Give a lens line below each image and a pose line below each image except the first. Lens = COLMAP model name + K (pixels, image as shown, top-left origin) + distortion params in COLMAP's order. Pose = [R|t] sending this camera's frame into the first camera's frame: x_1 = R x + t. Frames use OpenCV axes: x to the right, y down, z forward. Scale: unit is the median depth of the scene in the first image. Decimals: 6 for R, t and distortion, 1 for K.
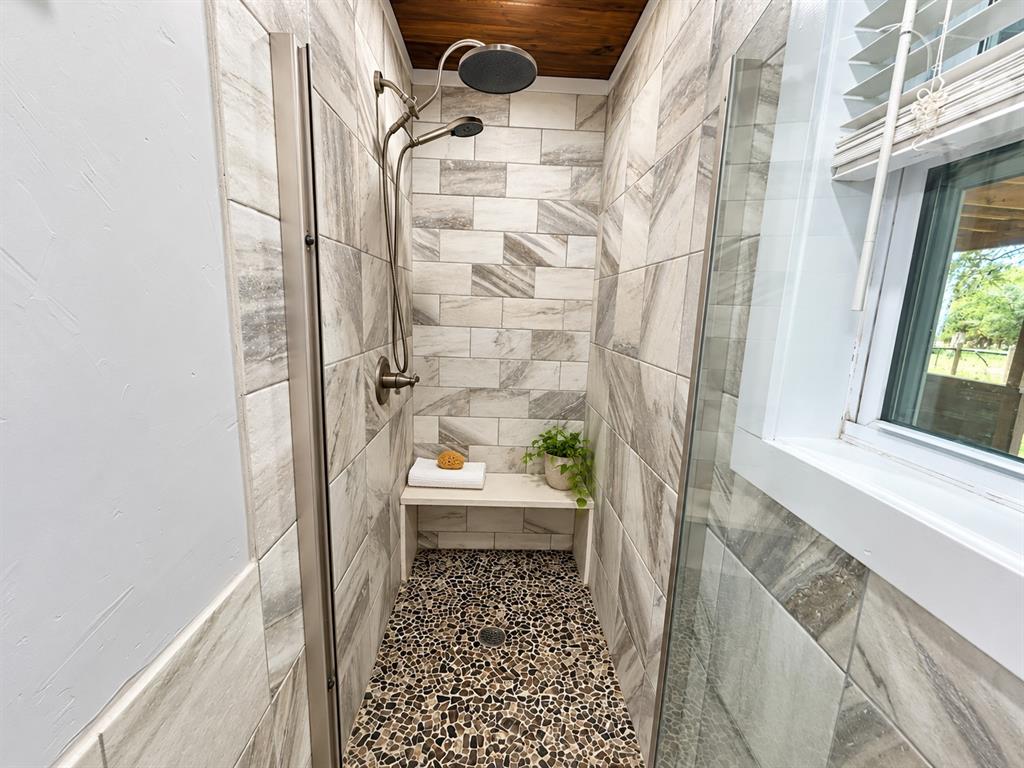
lens RADIAL K [[419.0, 0, 513.7], [0, 419.0, 380.9], [0, 0, 1]] dist [-0.003387, -0.000114]
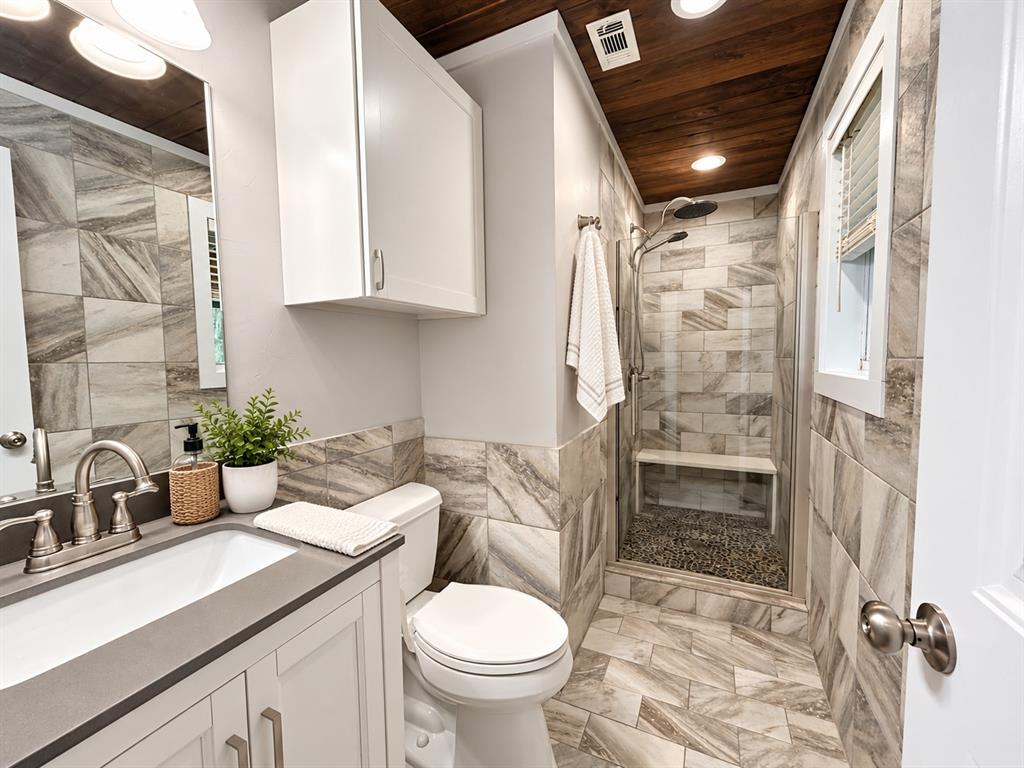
lens RADIAL K [[419.0, 0, 515.1], [0, 419.0, 385.0], [0, 0, 1]] dist [-0.003387, -0.000114]
pose [[0.883990, -0.019666, -0.467093, 0.075257], [-0.035516, 0.993403, -0.109041, 0.189518], [0.466156, 0.112981, 0.877459, -0.641693]]
